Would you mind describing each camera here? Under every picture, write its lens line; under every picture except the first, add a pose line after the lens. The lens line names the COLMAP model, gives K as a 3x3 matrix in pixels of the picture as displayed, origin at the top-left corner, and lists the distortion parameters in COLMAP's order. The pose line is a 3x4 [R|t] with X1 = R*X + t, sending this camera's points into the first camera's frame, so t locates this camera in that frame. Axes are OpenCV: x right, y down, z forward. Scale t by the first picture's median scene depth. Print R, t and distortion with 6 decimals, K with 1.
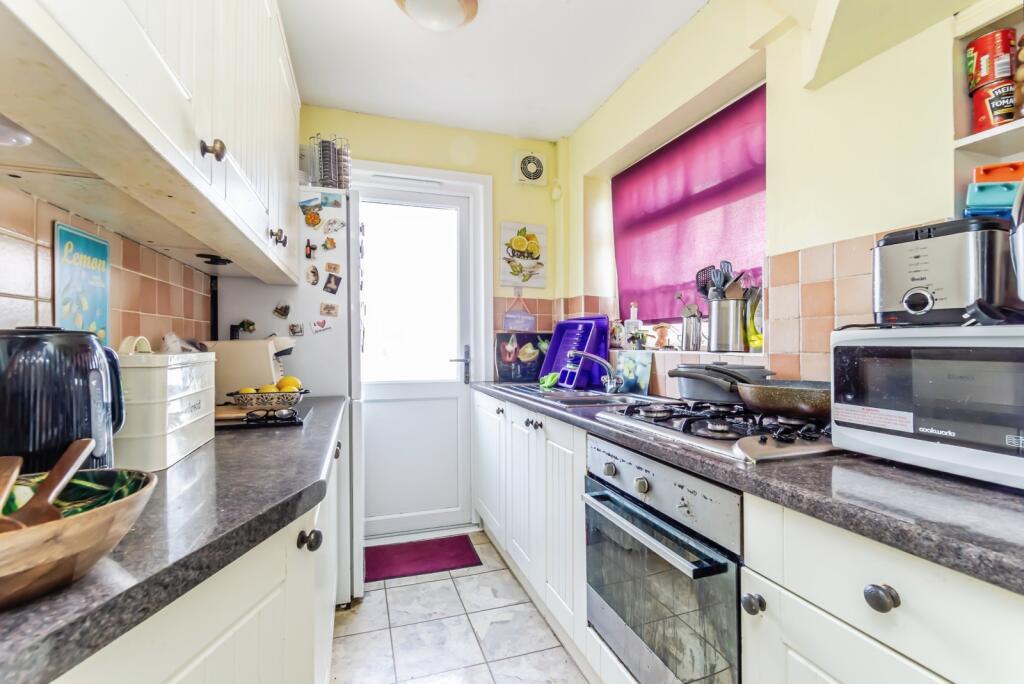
lens RADIAL K [[453.2, 0, 513.8], [0, 453.2, 344.4], [0, 0, 1]] dist [0.001579, 0.000944]
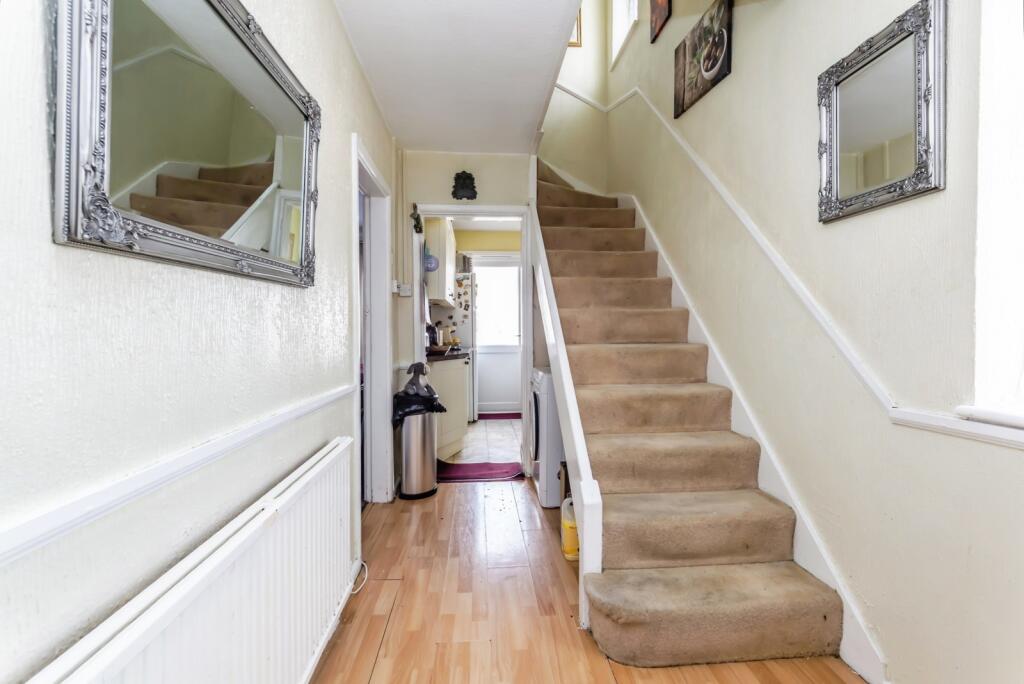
lens RADIAL K [[453.2, 0, 511.4], [0, 453.2, 332.1], [0, 0, 1]] dist [0.001579, 0.000944]
pose [[0.967280, 0.000632, -0.253710, 0.581240], [0.001876, 0.999952, 0.009643, -0.006541], [0.253704, -0.009803, 0.967232, -1.649420]]
